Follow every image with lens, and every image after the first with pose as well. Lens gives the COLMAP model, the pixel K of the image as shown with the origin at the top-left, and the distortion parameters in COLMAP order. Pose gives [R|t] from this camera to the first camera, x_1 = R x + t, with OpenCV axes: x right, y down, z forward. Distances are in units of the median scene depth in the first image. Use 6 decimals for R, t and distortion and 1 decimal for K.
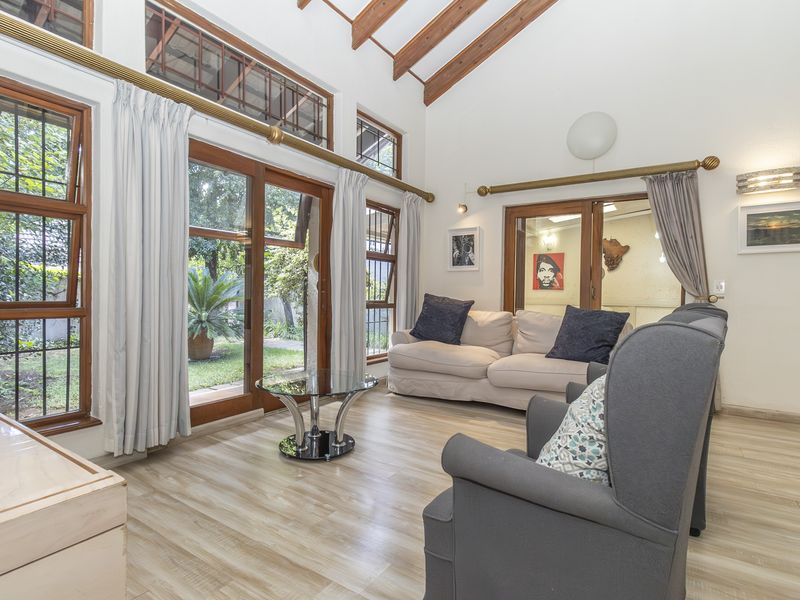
lens RADIAL K [[424.7, 0, 401.8], [0, 424.7, 303.4], [0, 0, 1]] dist [-0.001925, -0.000178]
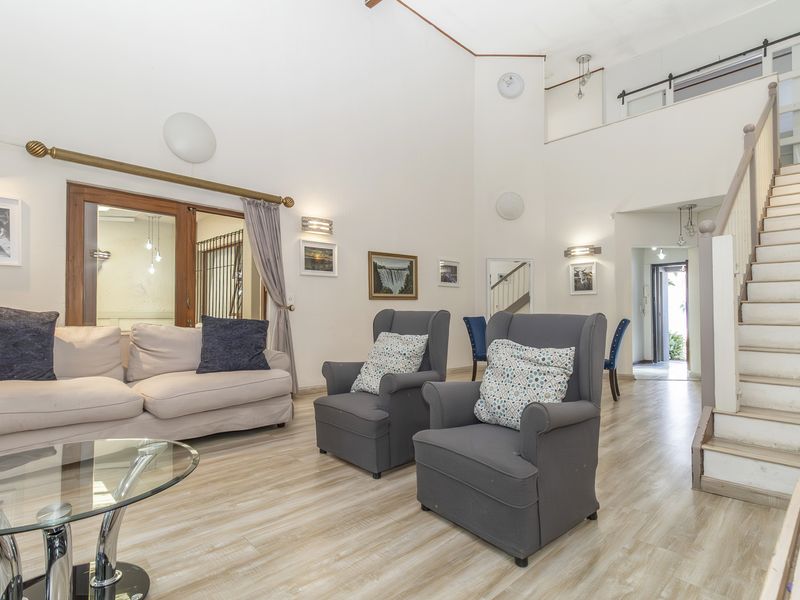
lens RADIAL K [[424.7, 0, 401.8], [0, 424.7, 303.4], [0, 0, 1]] dist [-0.001925, -0.000178]
pose [[0.224616, 0.009882, 0.974397, -0.429638], [0.018734, 0.999720, -0.014458, -0.000758], [-0.974267, 0.021502, 0.224368, 0.377170]]
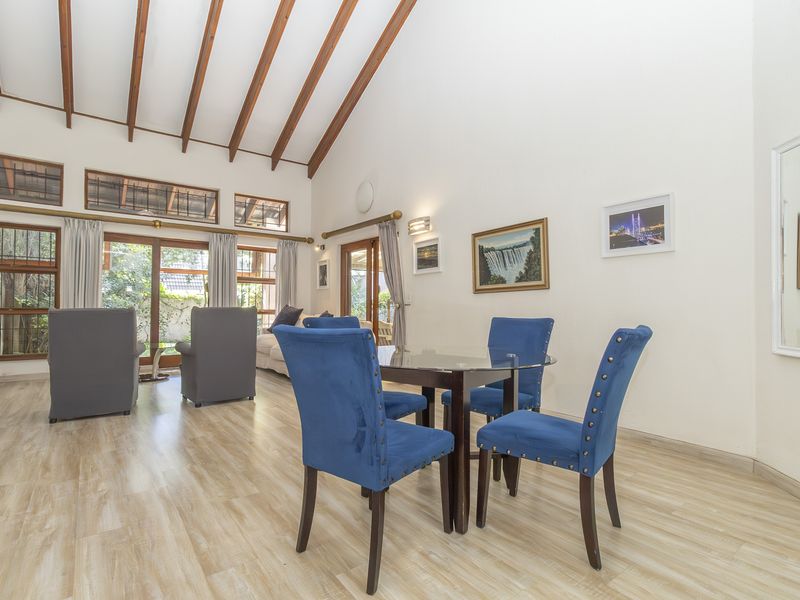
lens RADIAL K [[424.7, 0, 401.8], [0, 424.7, 303.4], [0, 0, 1]] dist [-0.001925, -0.000178]
pose [[0.936620, -0.010868, -0.350179, 1.227727], [-0.002632, 0.999272, -0.038054, 0.033673], [0.350337, 0.036563, 0.935910, -0.358938]]
